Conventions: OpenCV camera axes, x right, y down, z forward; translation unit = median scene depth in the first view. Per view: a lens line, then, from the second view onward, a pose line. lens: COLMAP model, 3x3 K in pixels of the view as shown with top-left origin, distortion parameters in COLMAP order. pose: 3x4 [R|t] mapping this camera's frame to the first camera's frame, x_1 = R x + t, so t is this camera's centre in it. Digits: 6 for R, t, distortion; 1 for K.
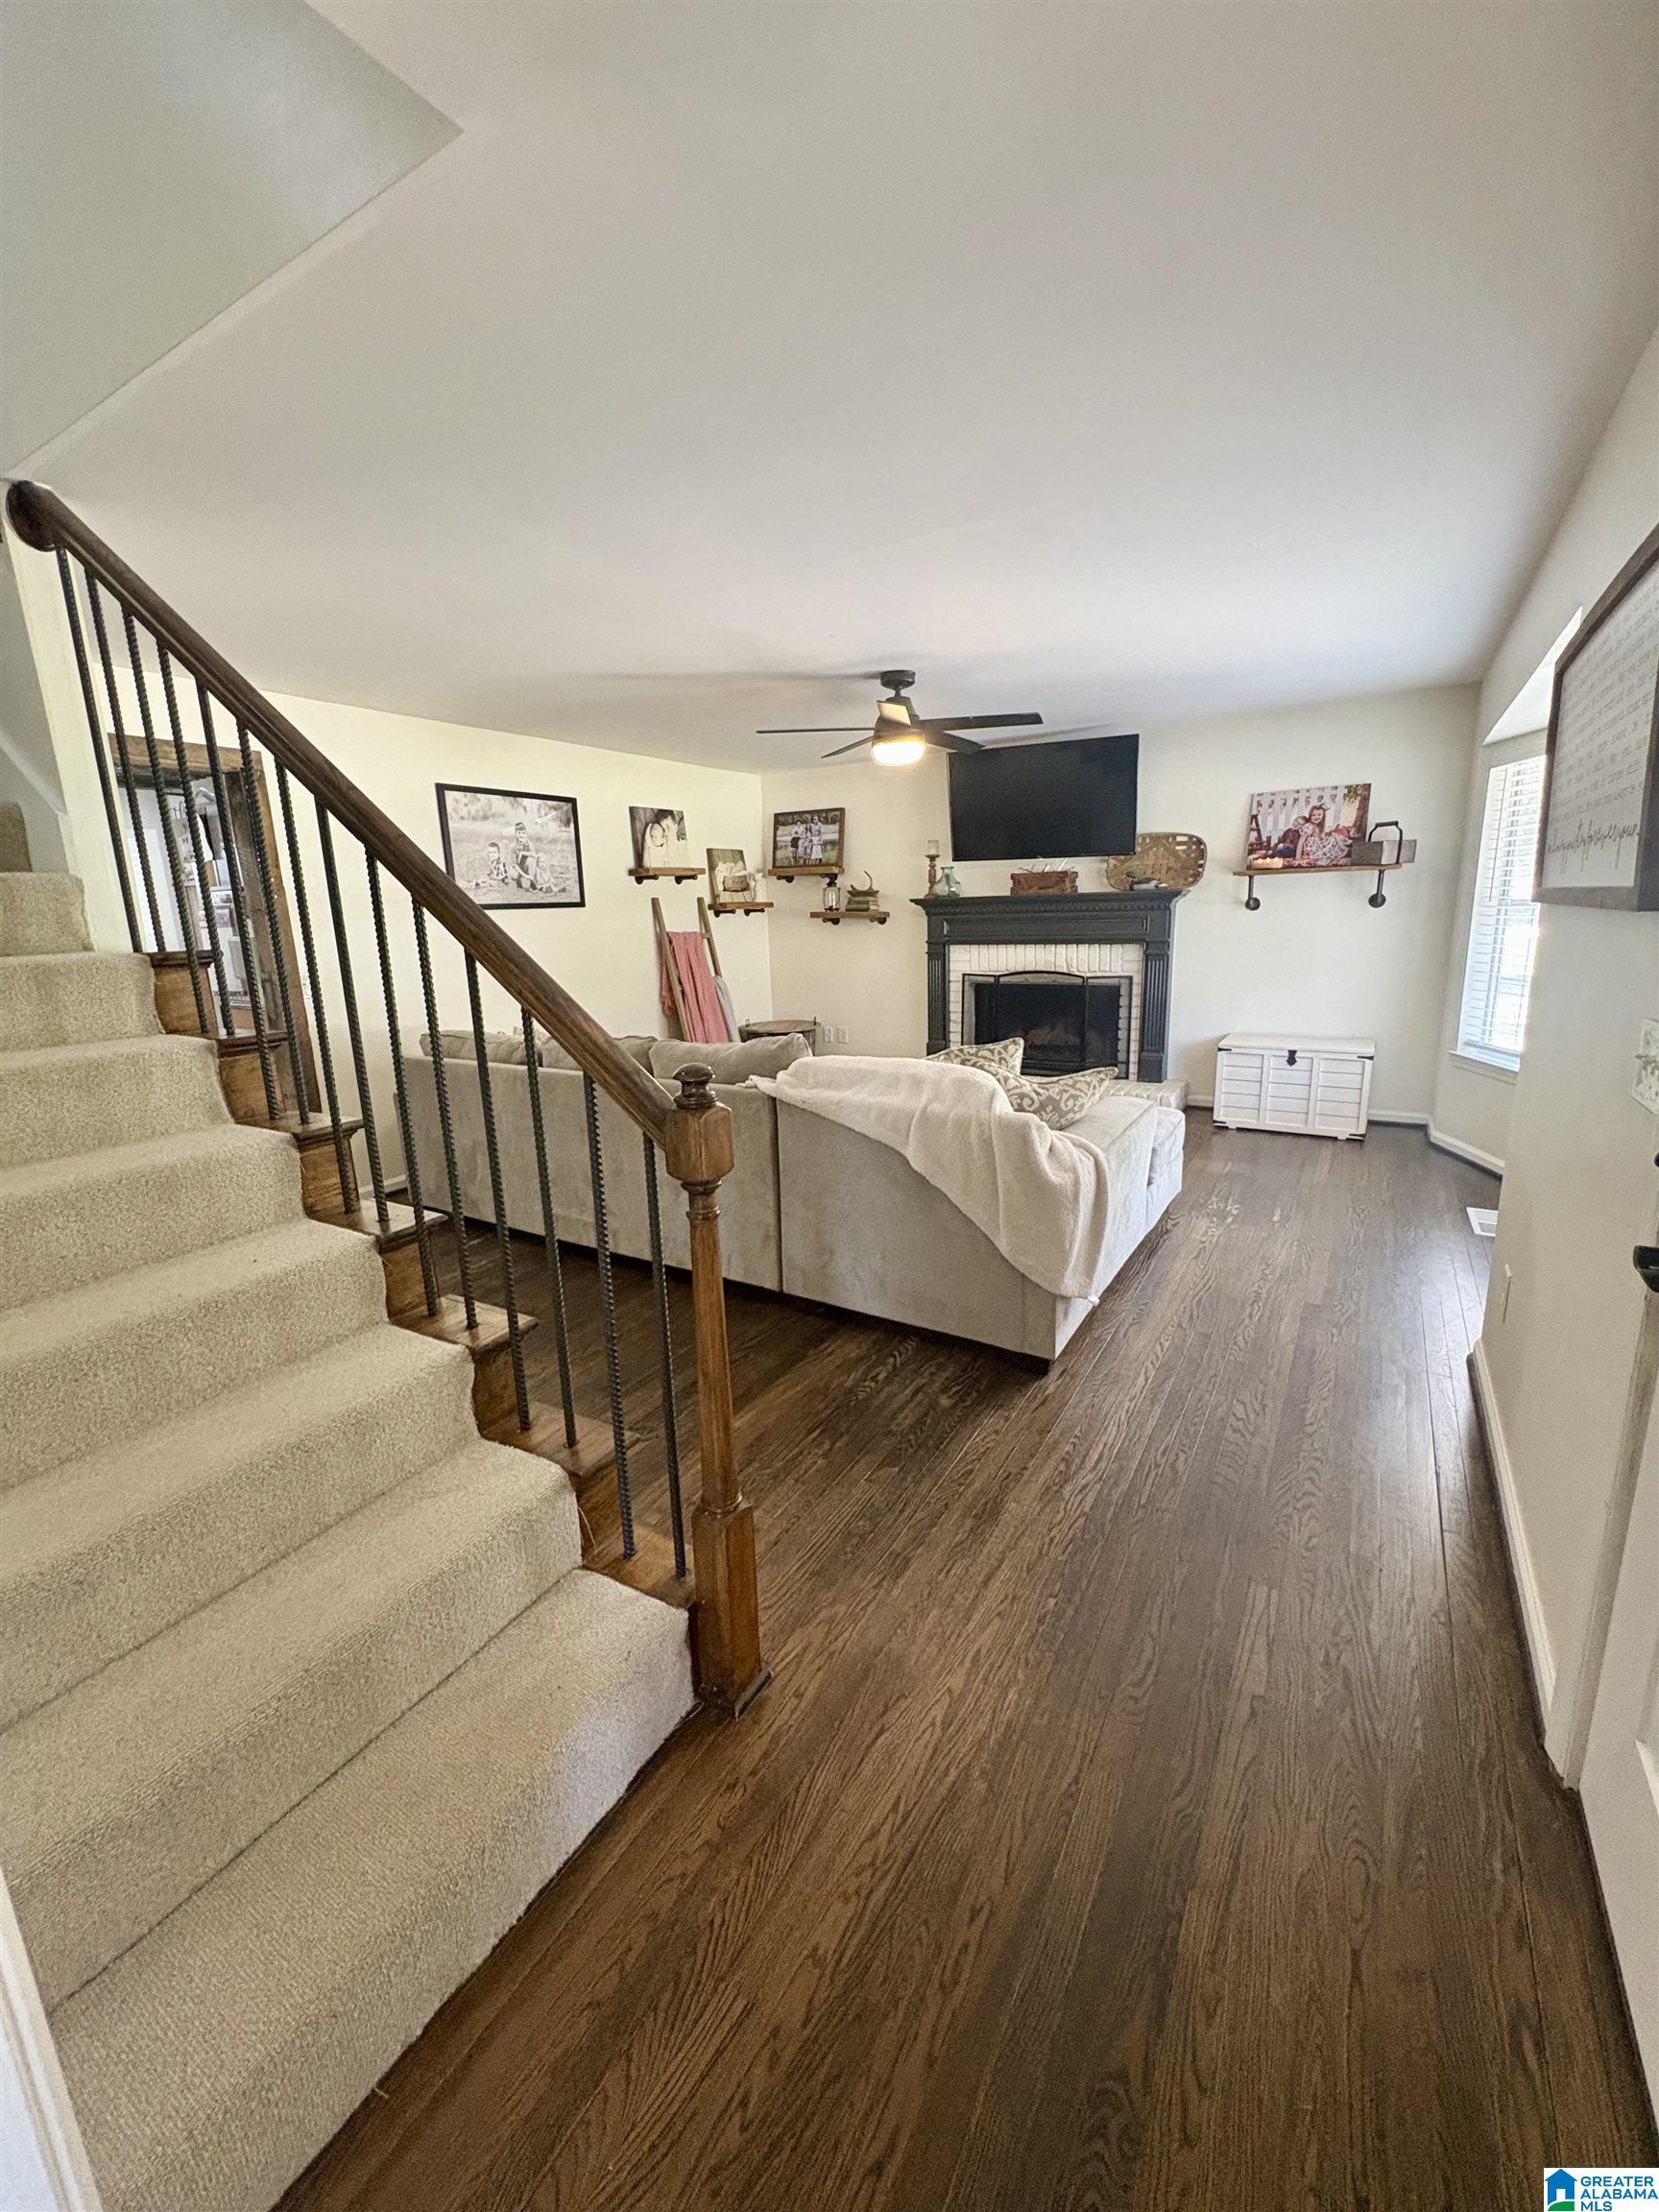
lens RADIAL K [[884.8, 0, 830.7], [0, 884.8, 1101.3], [0, 0, 1]] dist [0.001634, -0.000461]
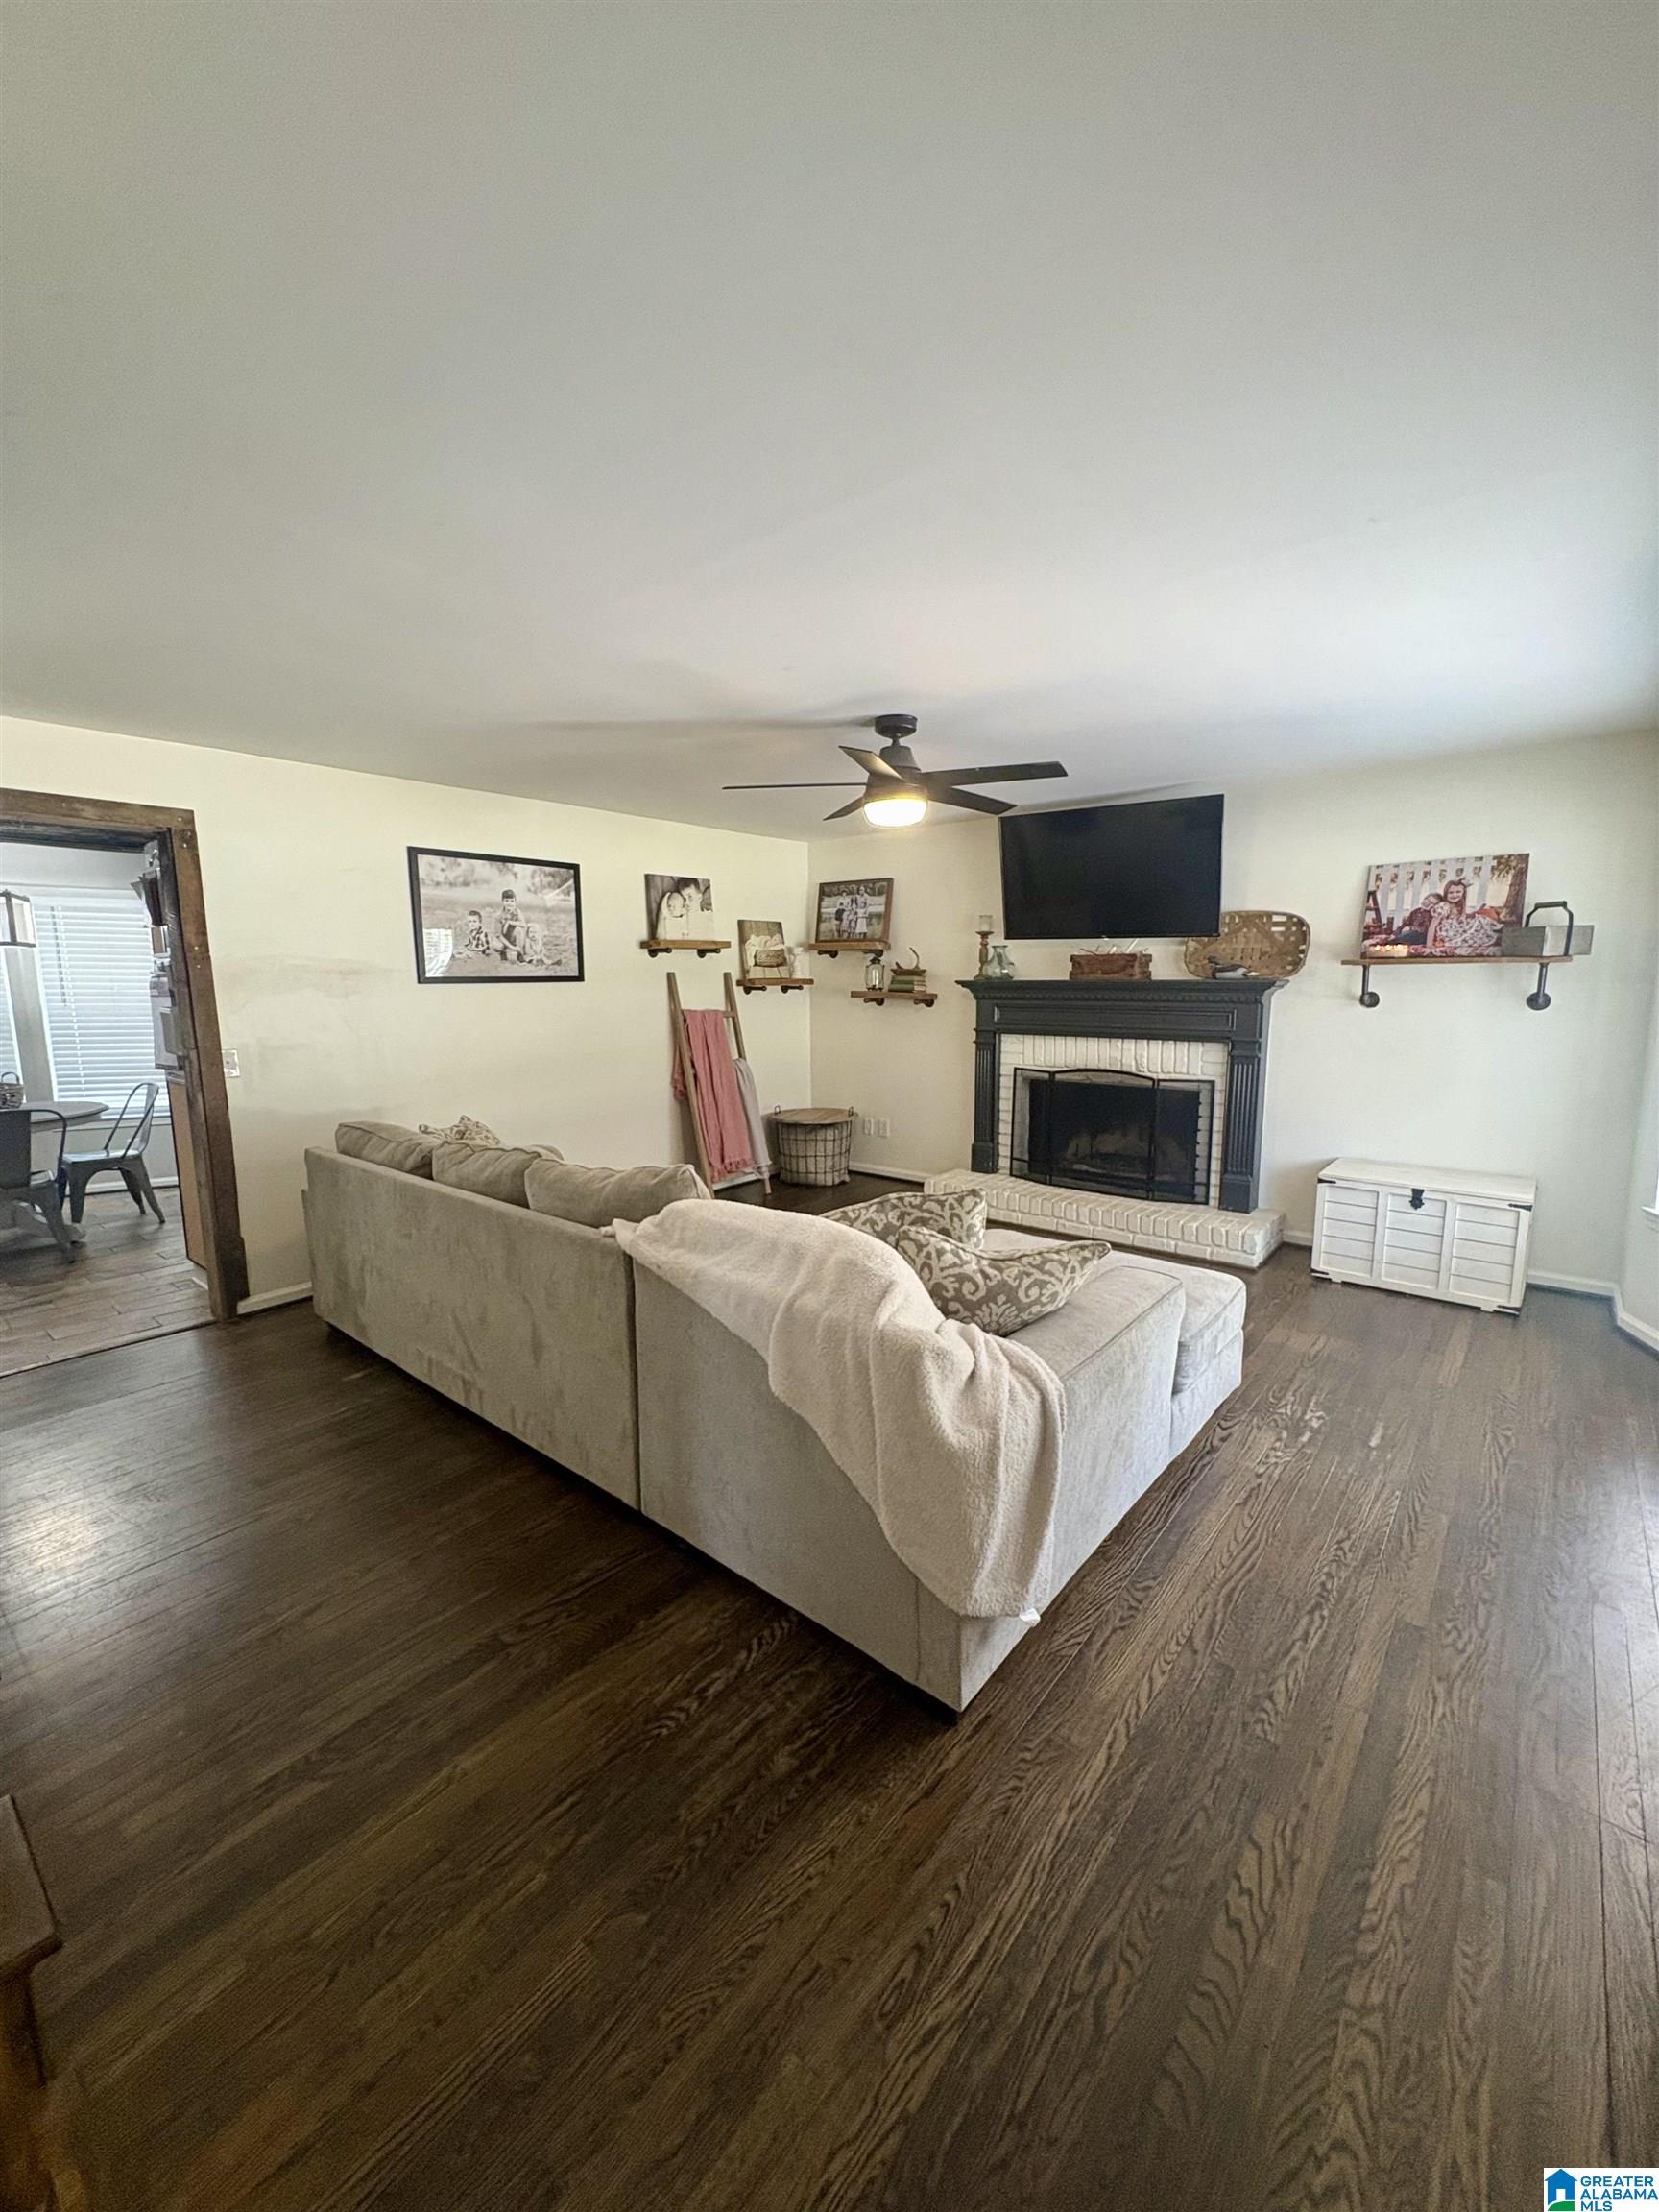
lens RADIAL K [[884.8, 0, 829.3], [0, 884.8, 1102.4], [0, 0, 1]] dist [0.001634, -0.000461]
pose [[0.989417, 0.045000, -0.137949, 0.116286], [-0.054861, 0.996140, -0.068527, -0.052499], [0.134333, 0.075370, 0.988066, 0.160197]]
